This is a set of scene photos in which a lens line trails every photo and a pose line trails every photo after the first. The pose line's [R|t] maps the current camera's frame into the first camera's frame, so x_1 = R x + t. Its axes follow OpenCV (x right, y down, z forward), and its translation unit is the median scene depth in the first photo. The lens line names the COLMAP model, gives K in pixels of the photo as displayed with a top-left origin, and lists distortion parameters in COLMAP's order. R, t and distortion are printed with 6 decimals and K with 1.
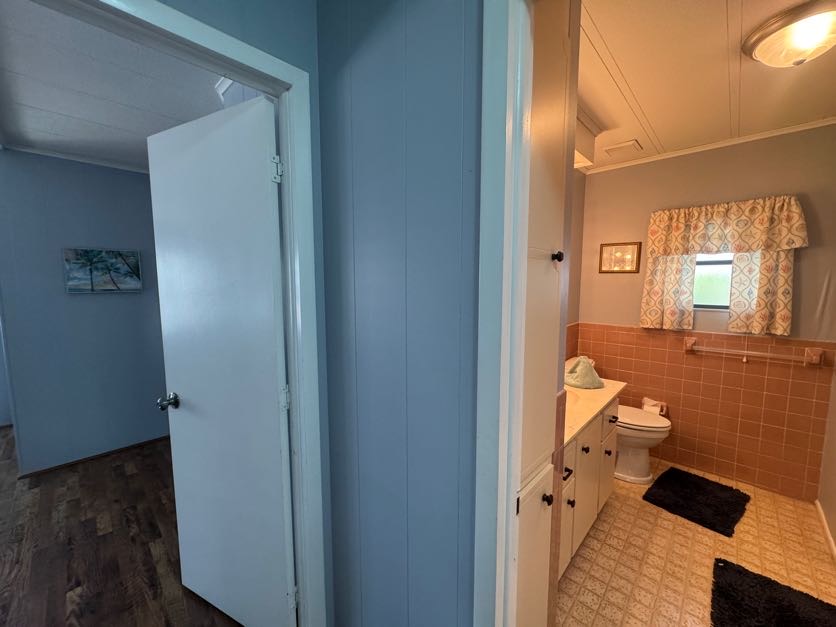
lens RADIAL K [[333.9, 0, 418.0], [0, 333.9, 313.5], [0, 0, 1]] dist [-0.002096, 0.000588]
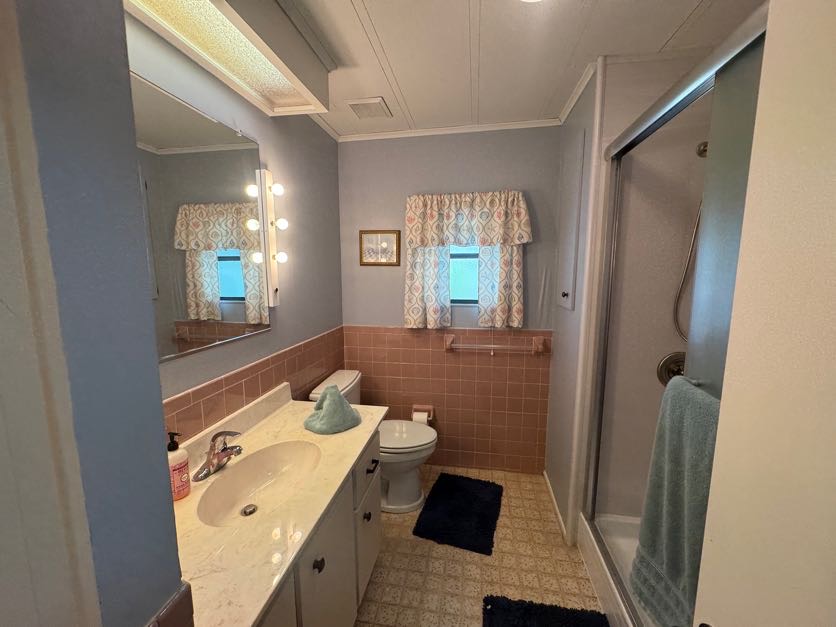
lens RADIAL K [[333.9, 0, 418.0], [0, 333.9, 313.5], [0, 0, 1]] dist [-0.002096, 0.000588]
pose [[0.831233, -0.070872, 0.551389, 0.246271], [0.055087, 0.997460, 0.045162, -0.039651], [-0.553189, -0.007166, 0.833025, 0.285281]]
